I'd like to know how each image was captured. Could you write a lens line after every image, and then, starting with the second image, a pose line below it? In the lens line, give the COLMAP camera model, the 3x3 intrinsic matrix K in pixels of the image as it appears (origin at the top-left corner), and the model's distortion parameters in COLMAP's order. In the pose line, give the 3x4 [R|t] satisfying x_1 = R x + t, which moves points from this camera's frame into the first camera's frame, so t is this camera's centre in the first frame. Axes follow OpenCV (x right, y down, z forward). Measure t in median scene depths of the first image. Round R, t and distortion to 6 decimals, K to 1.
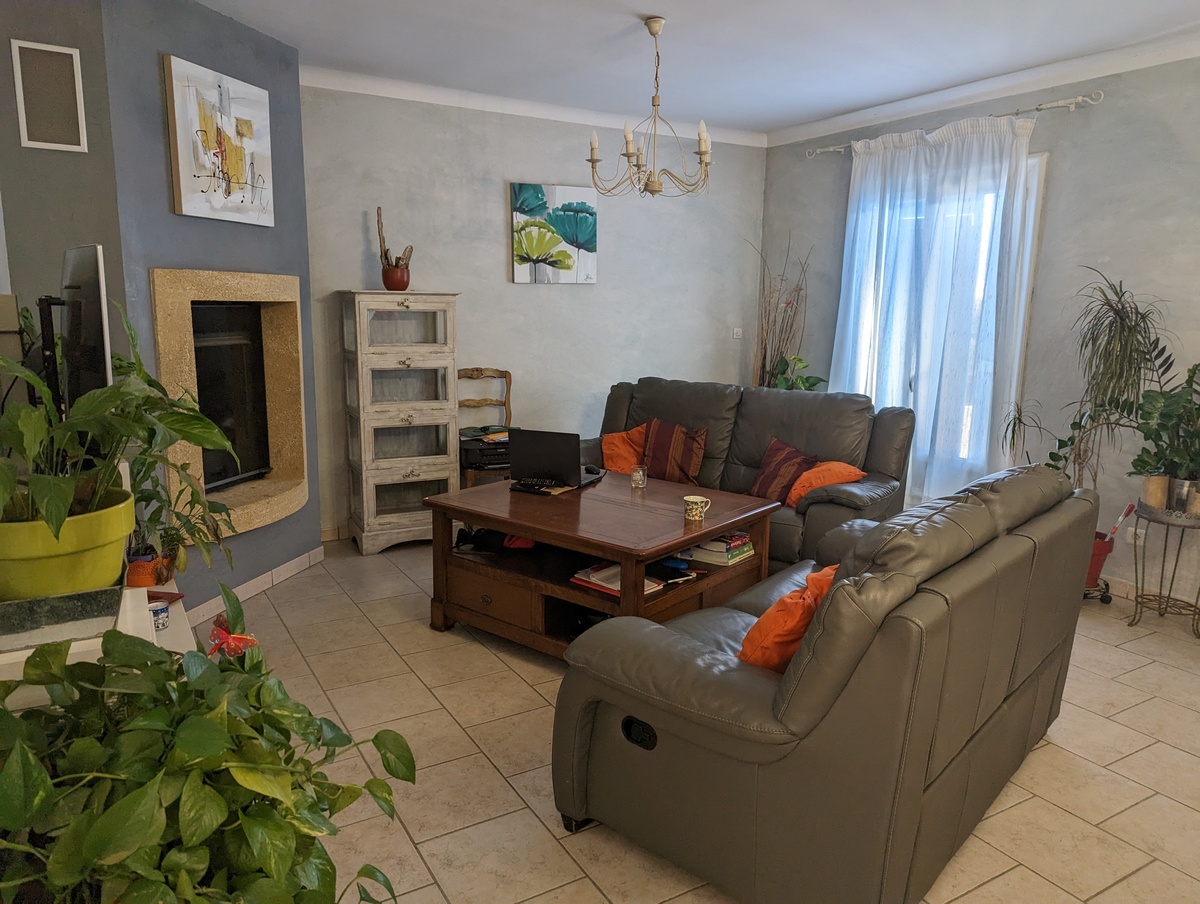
lens RADIAL K [[842.6, 0, 601.3], [0, 842.6, 452.0], [0, 0, 1]] dist [0.054555, -0.055973]
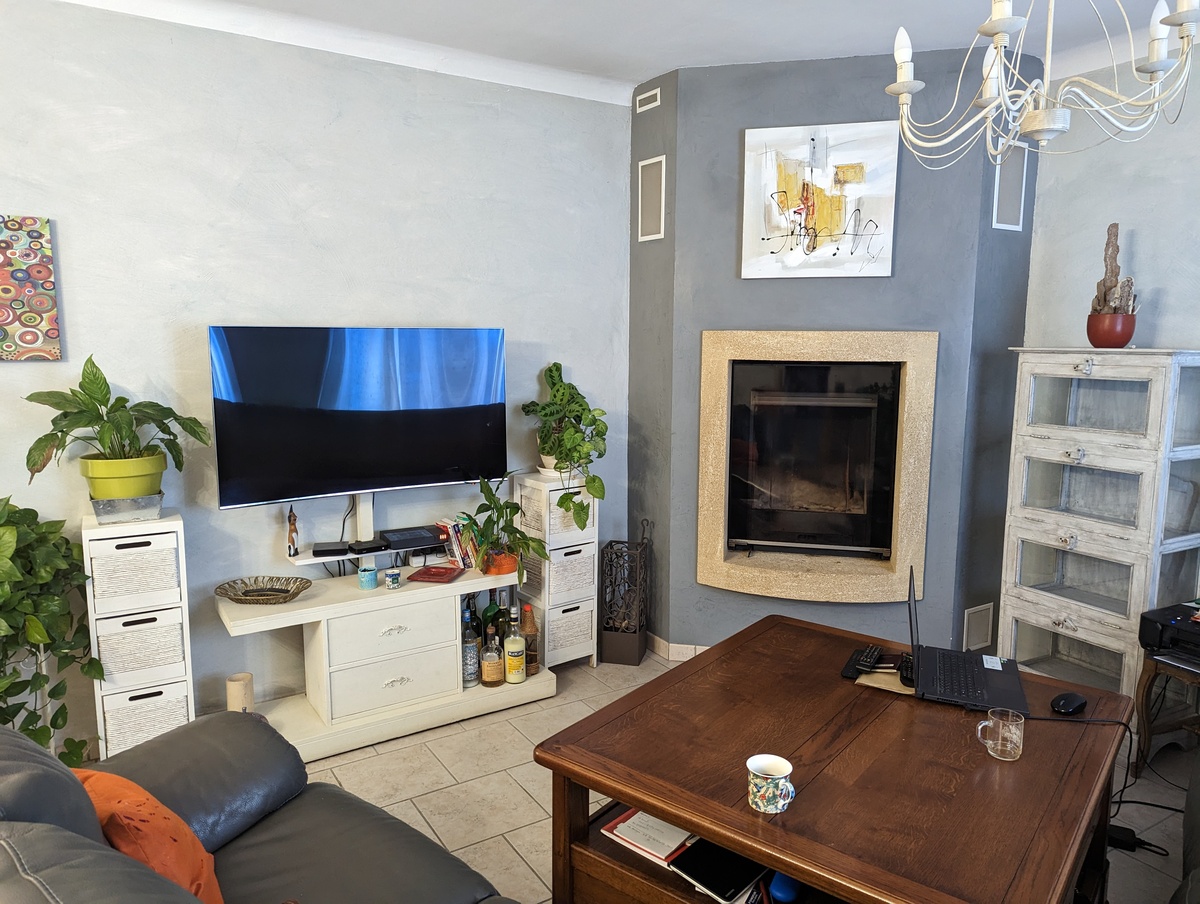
lens RADIAL K [[842.6, 0, 602.4], [0, 842.6, 449.7], [0, 0, 1]] dist [0.054555, -0.055973]
pose [[0.023242, 0.125785, -0.991785, 0.527454], [-0.181760, 0.976051, 0.119530, -0.154904], [0.983068, 0.177488, 0.045548, 0.766446]]
